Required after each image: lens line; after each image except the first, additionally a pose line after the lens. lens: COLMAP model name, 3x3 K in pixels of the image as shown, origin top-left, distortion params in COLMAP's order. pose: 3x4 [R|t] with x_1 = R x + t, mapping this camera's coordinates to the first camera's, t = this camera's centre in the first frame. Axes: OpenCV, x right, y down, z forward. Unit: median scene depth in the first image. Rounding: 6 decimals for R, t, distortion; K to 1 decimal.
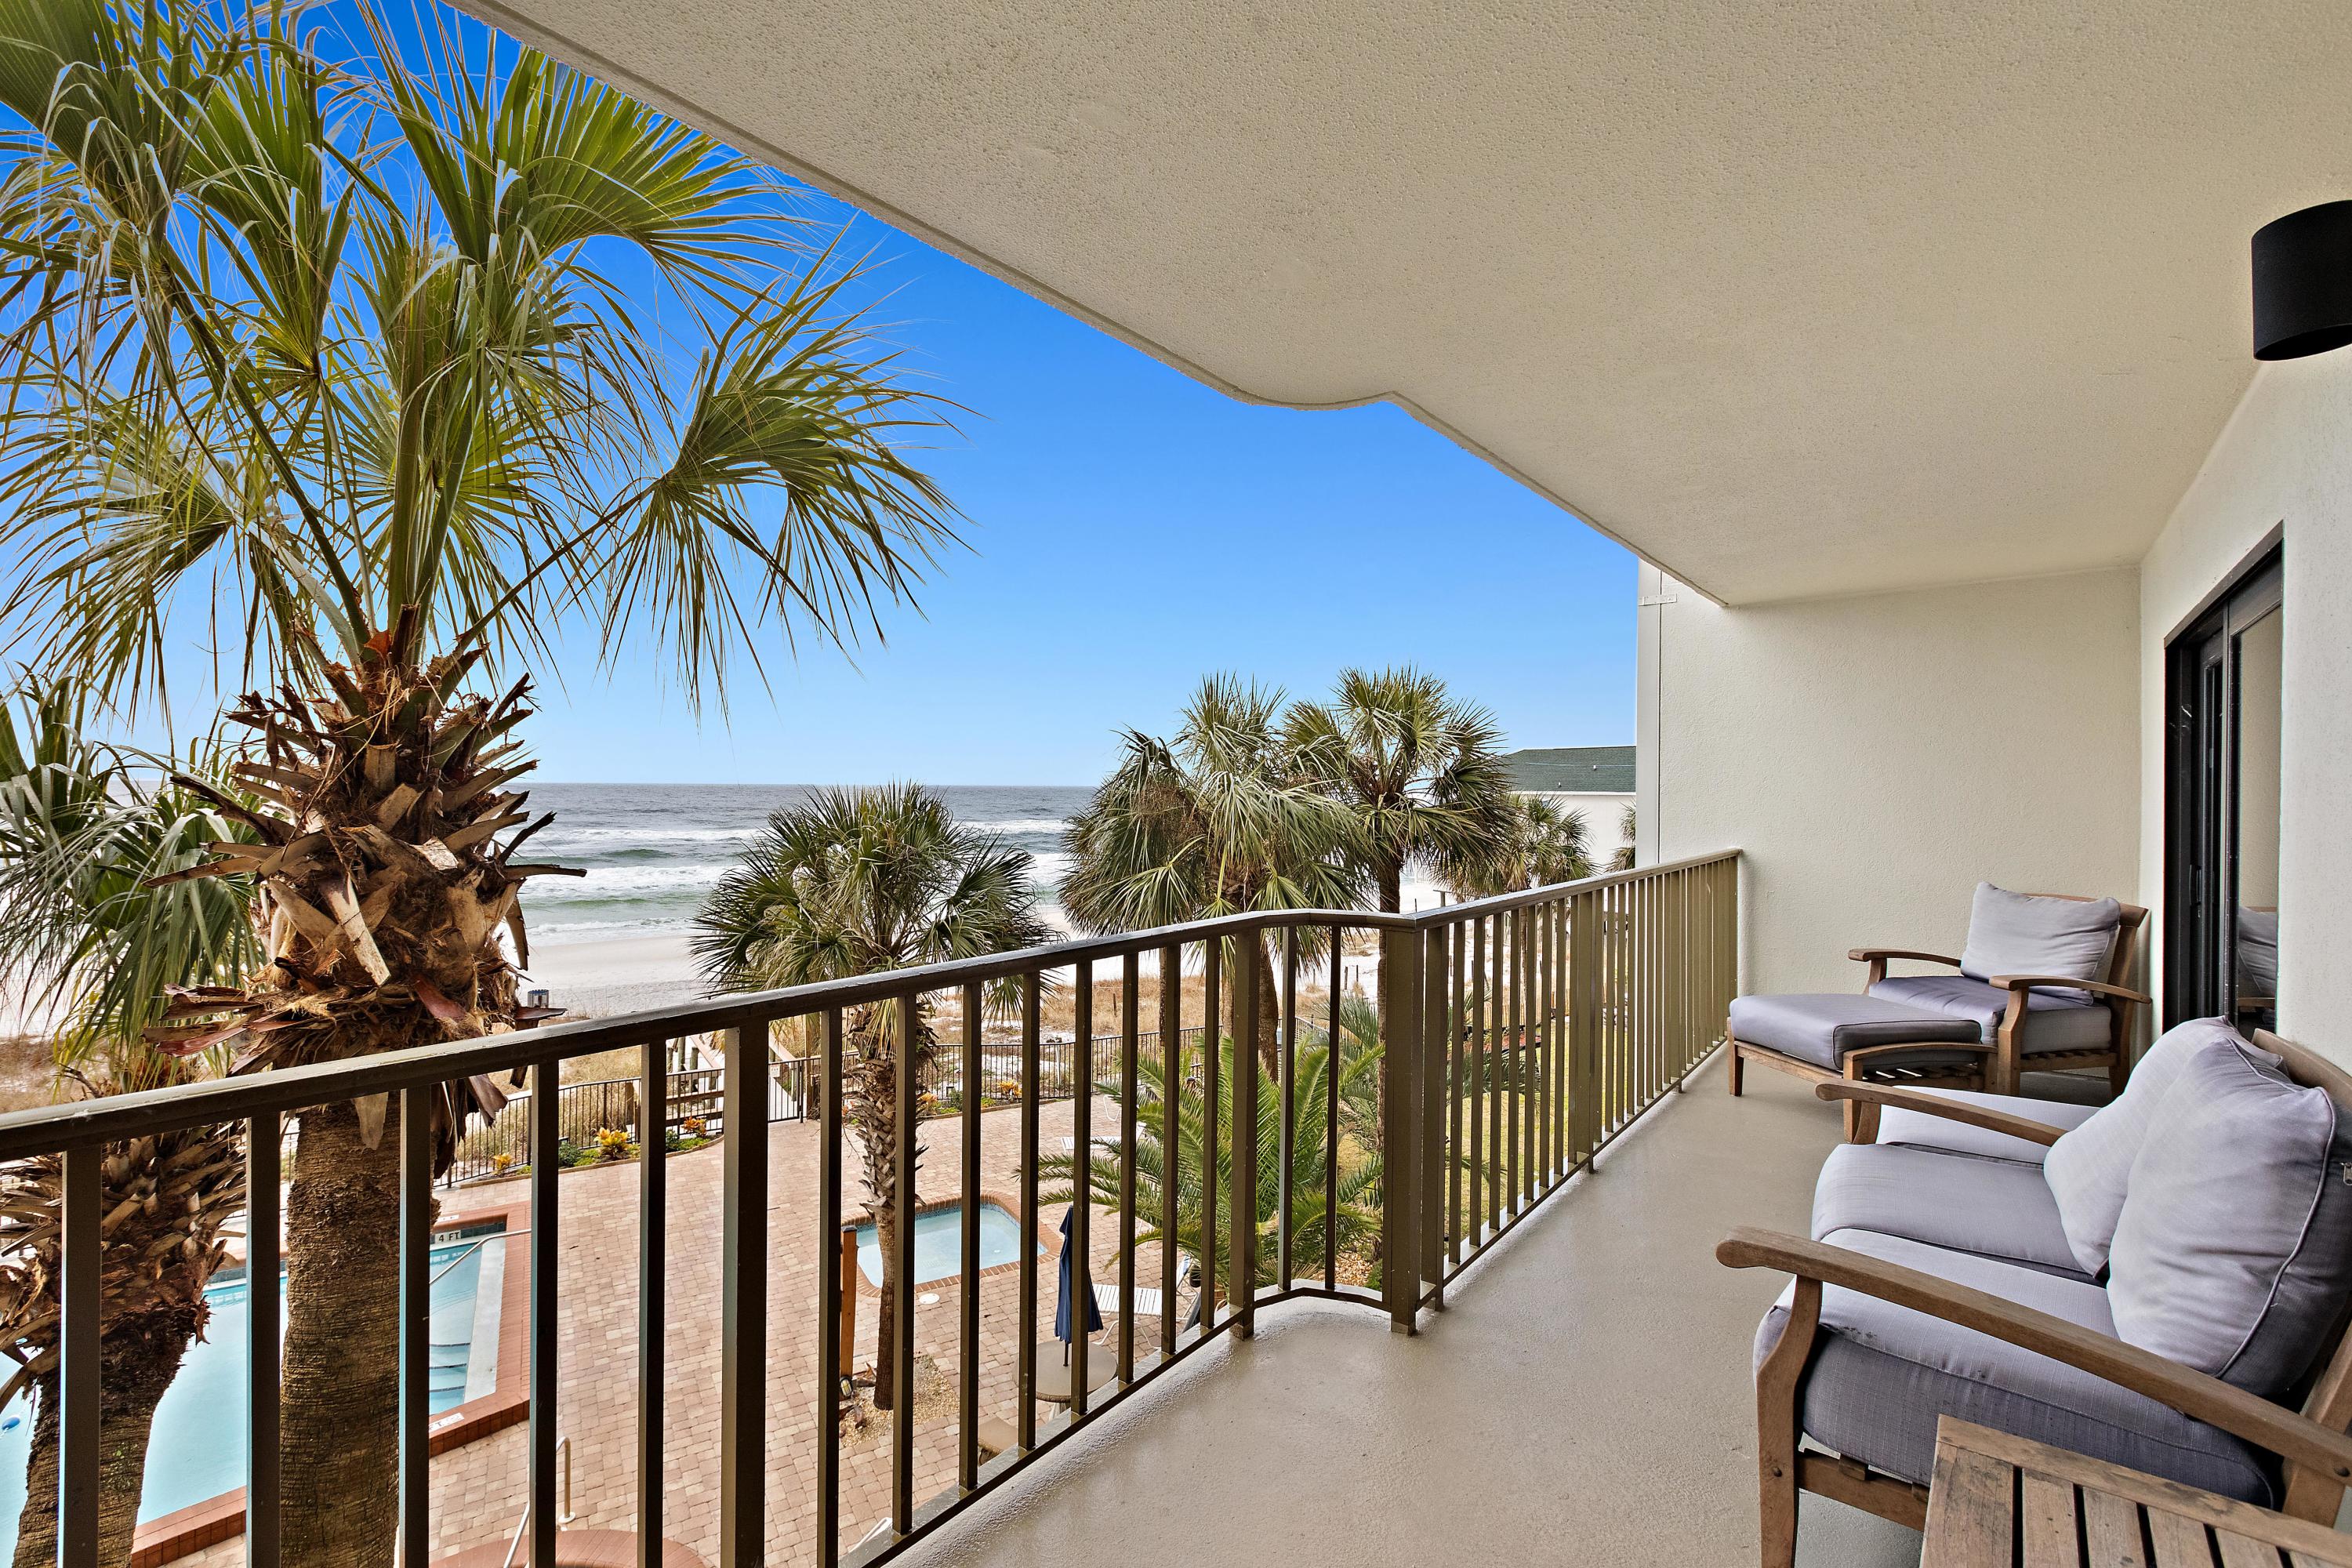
lens RADIAL K [[1075.4, 0, 1178.4], [0, 1075.4, 780.9], [0, 0, 1]] dist [0.001875, 0.000141]
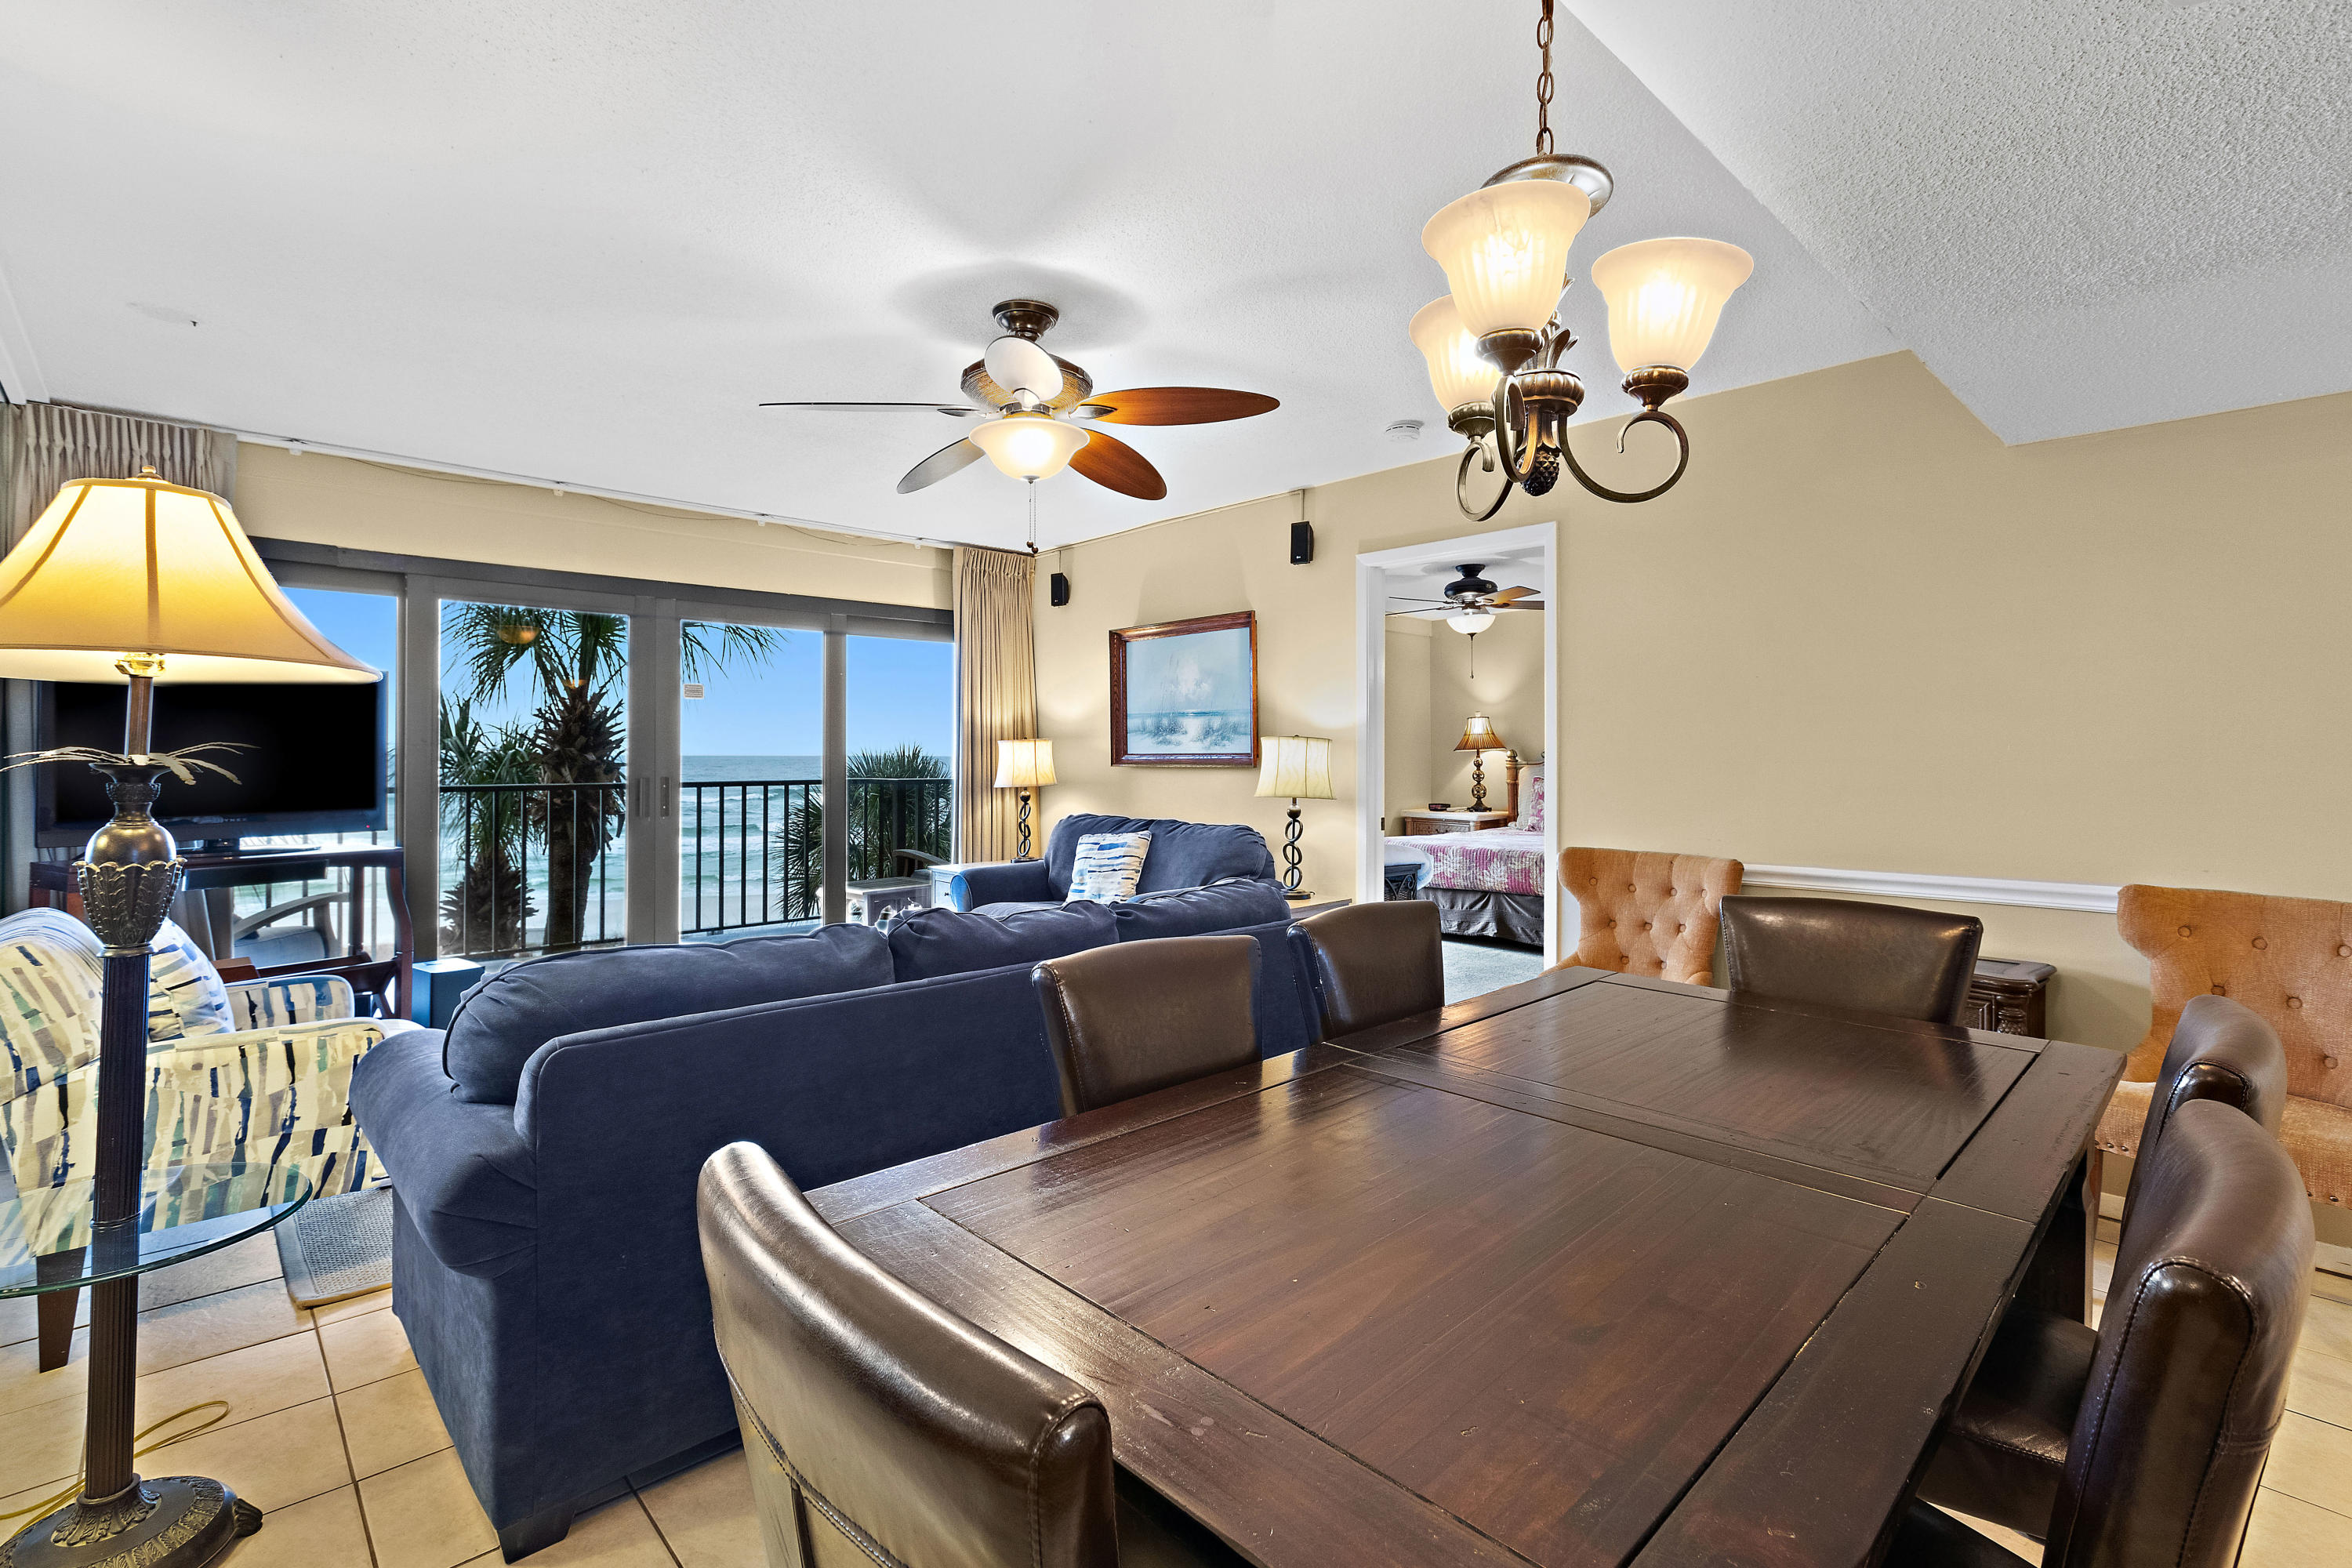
lens RADIAL K [[1075.4, 0, 1183.5], [0, 1075.4, 749.1], [0, 0, 1]] dist [0.001875, 0.000141]
pose [[0.989665, -0.005156, -0.143308, 1.003195], [0.005736, 0.999977, 0.003635, 0.027981], [0.143286, -0.004420, 0.989671, -1.270590]]
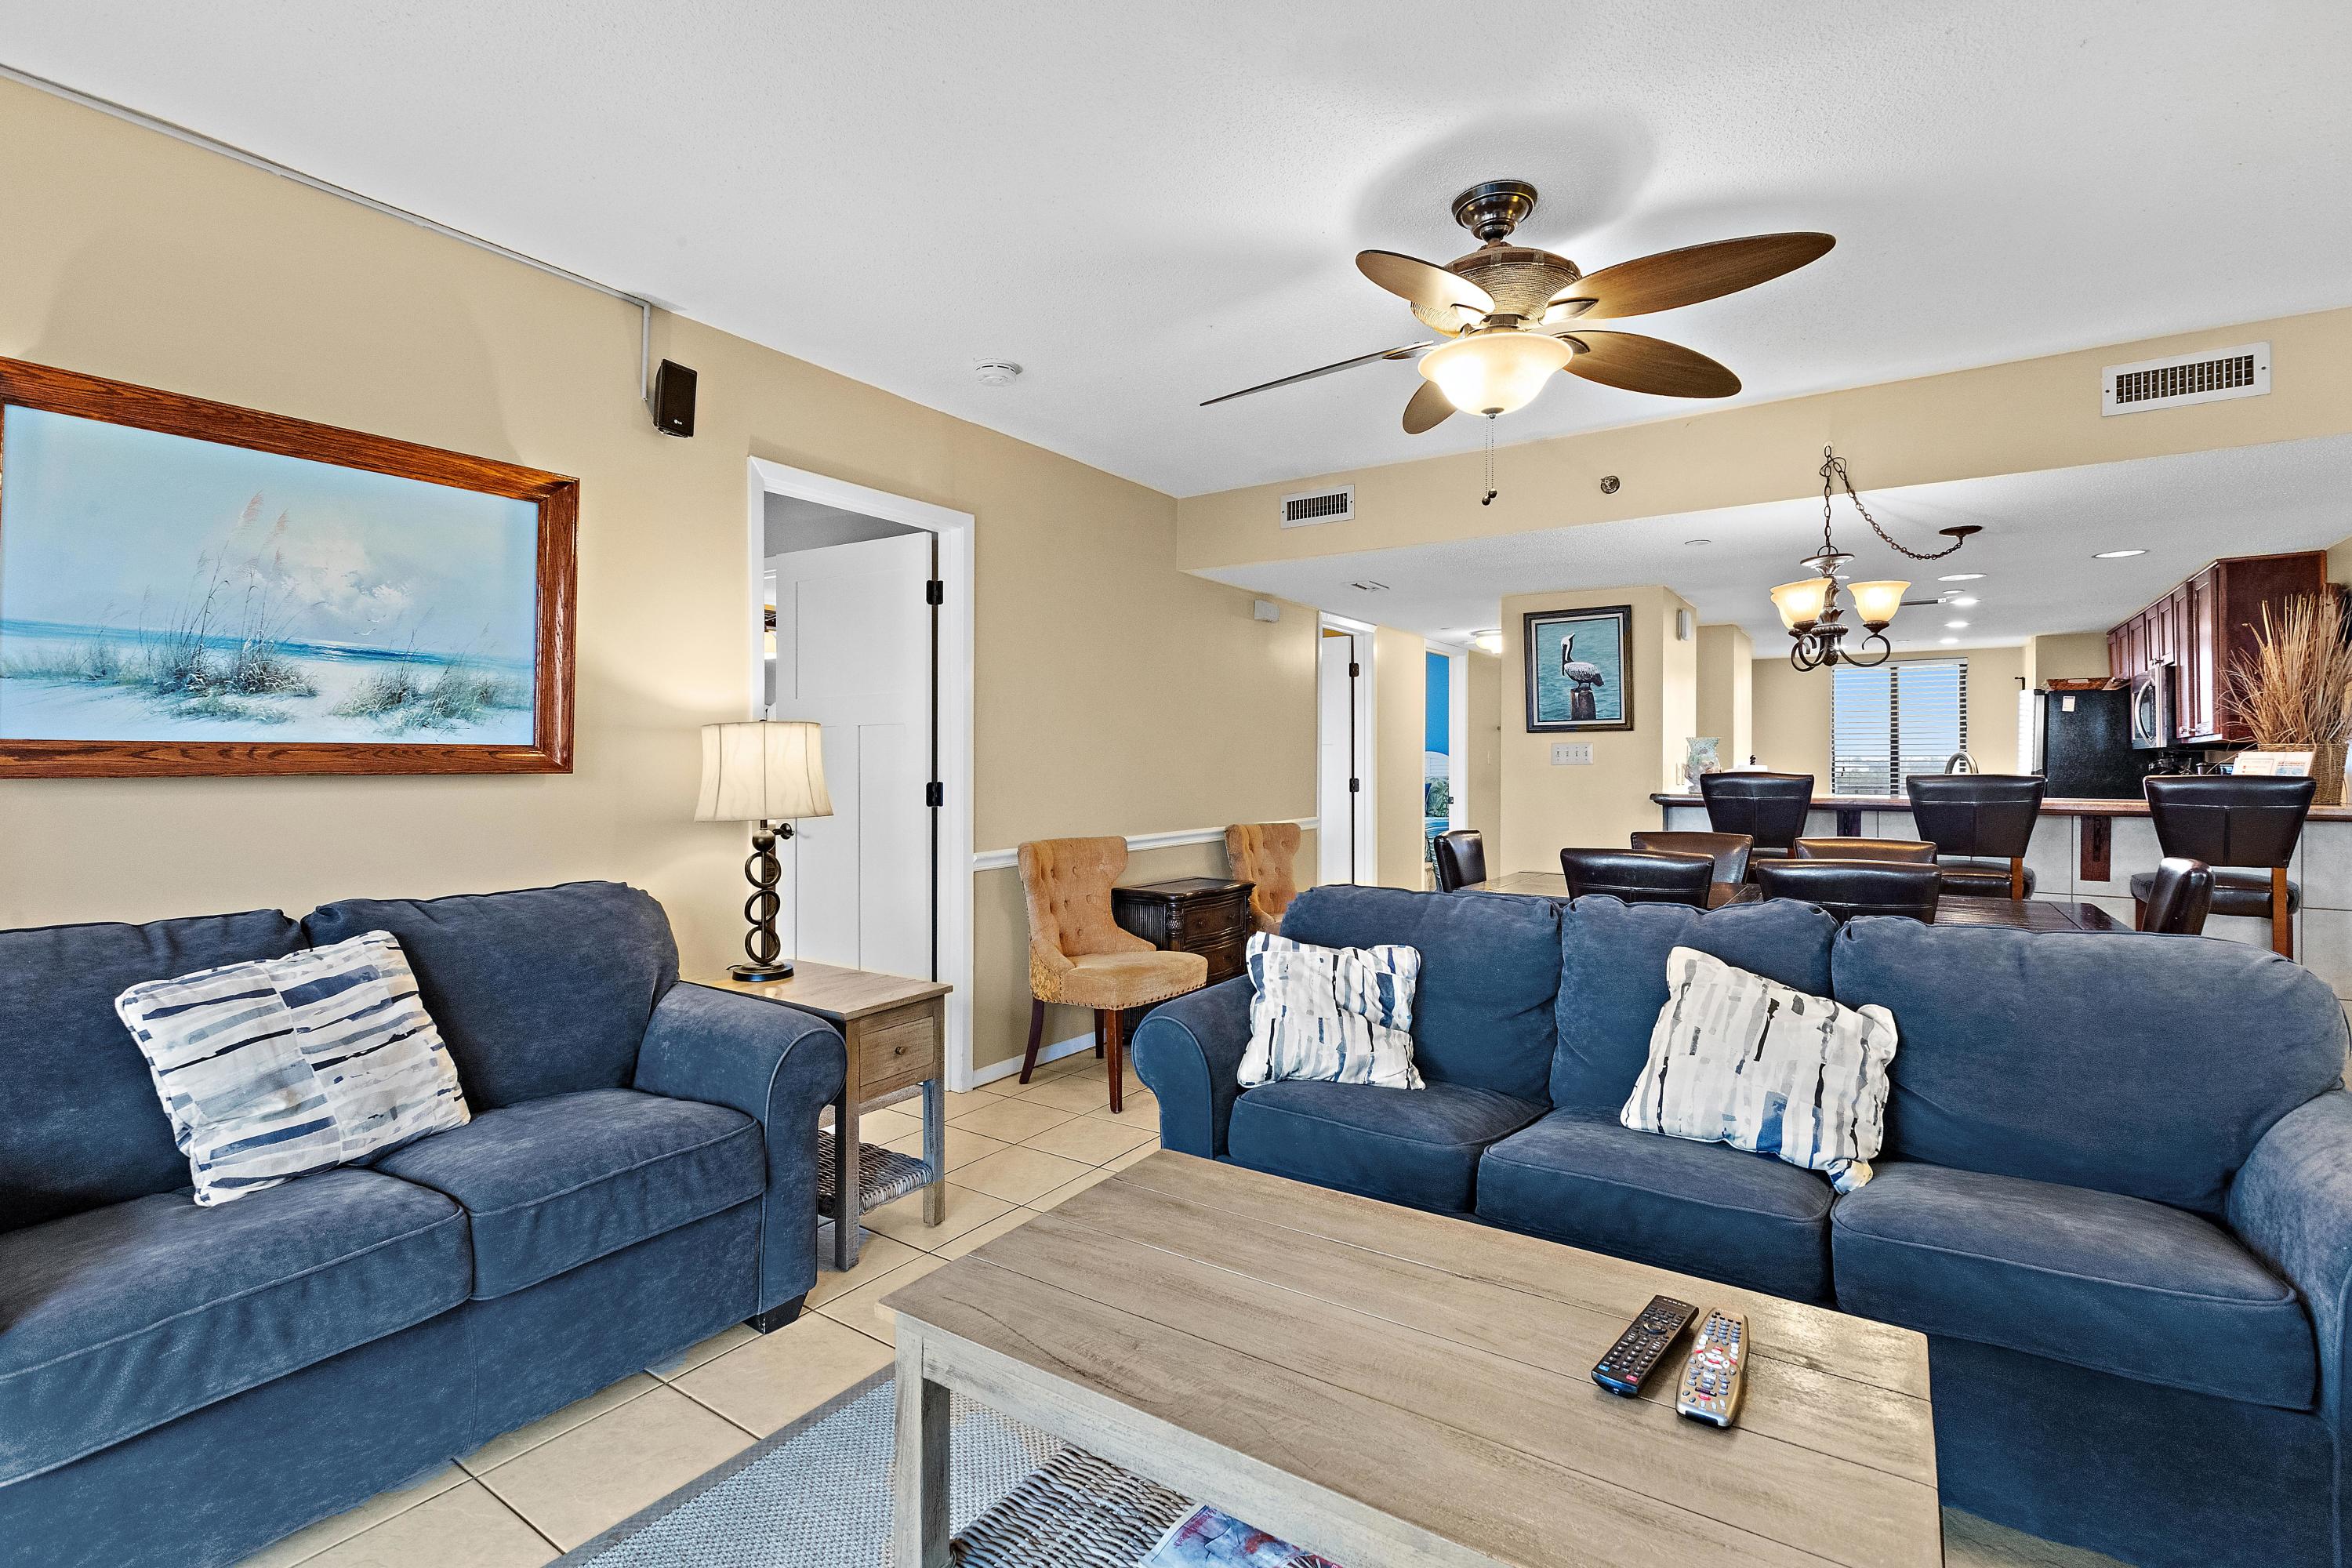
lens RADIAL K [[1075.4, 0, 1145.3], [0, 1075.4, 761.3], [0, 0, 1]] dist [0.001875, 0.000141]
pose [[-0.061153, -0.001811, 0.998127, 0.204024], [-0.007108, 0.999974, 0.001379, 0.044263], [-0.998103, -0.007011, -0.061164, -0.317750]]
